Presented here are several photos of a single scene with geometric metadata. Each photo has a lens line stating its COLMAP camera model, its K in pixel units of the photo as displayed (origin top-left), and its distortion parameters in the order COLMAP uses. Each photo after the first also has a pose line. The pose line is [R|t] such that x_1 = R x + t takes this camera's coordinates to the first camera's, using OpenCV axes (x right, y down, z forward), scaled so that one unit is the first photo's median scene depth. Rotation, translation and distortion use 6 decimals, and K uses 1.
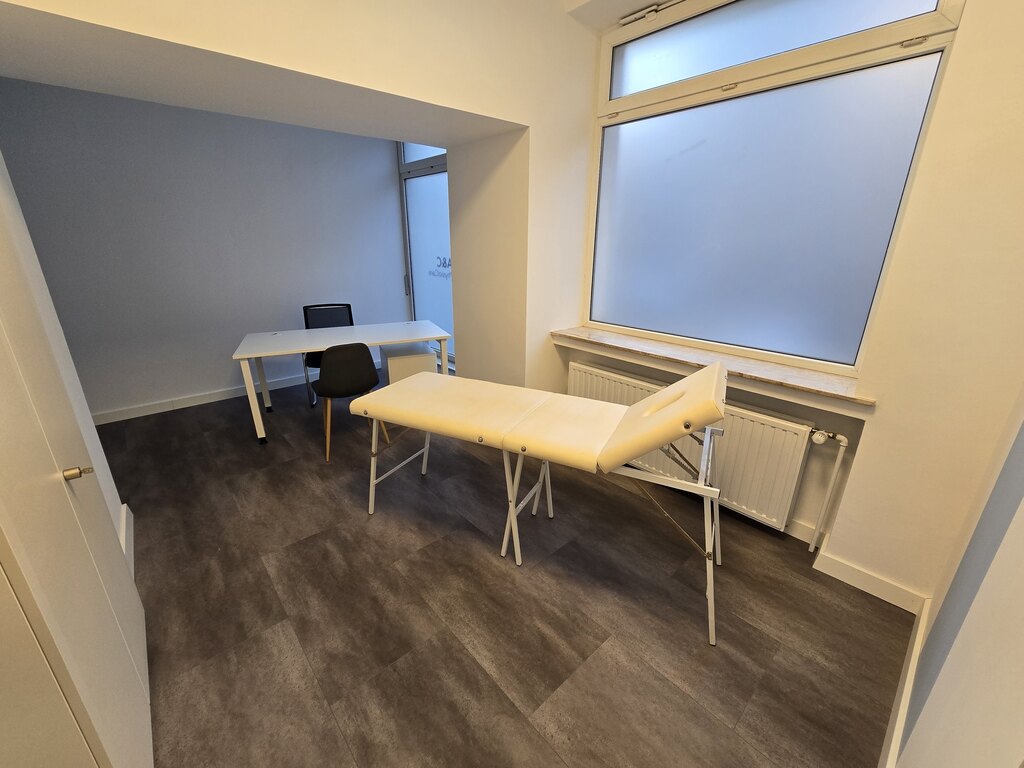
lens RADIAL K [[420.3, 0, 510.7], [0, 420.3, 384.9], [0, 0, 1]] dist [-0.001483, -0.000336]
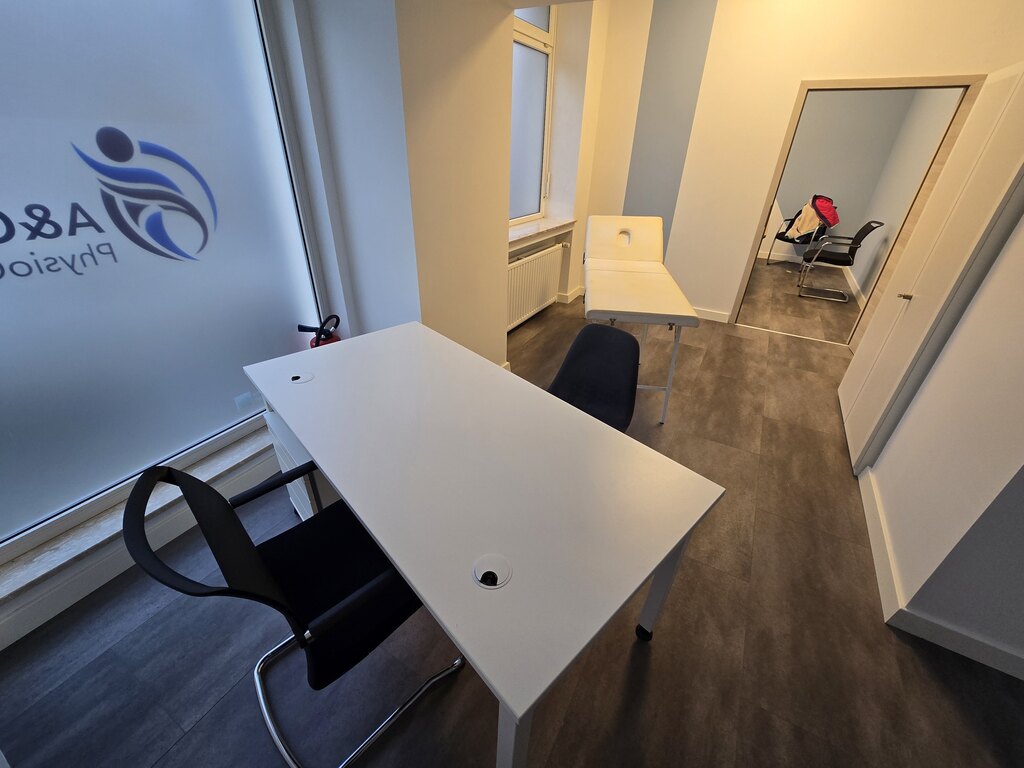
lens RADIAL K [[420.3, 0, 510.7], [0, 420.3, 384.9], [0, 0, 1]] dist [-0.001483, -0.000336]
pose [[-0.317434, -0.482840, 0.816150, -1.371760], [0.282082, 0.773624, 0.567394, -0.662996], [-0.905354, 0.410331, -0.109374, 1.860169]]
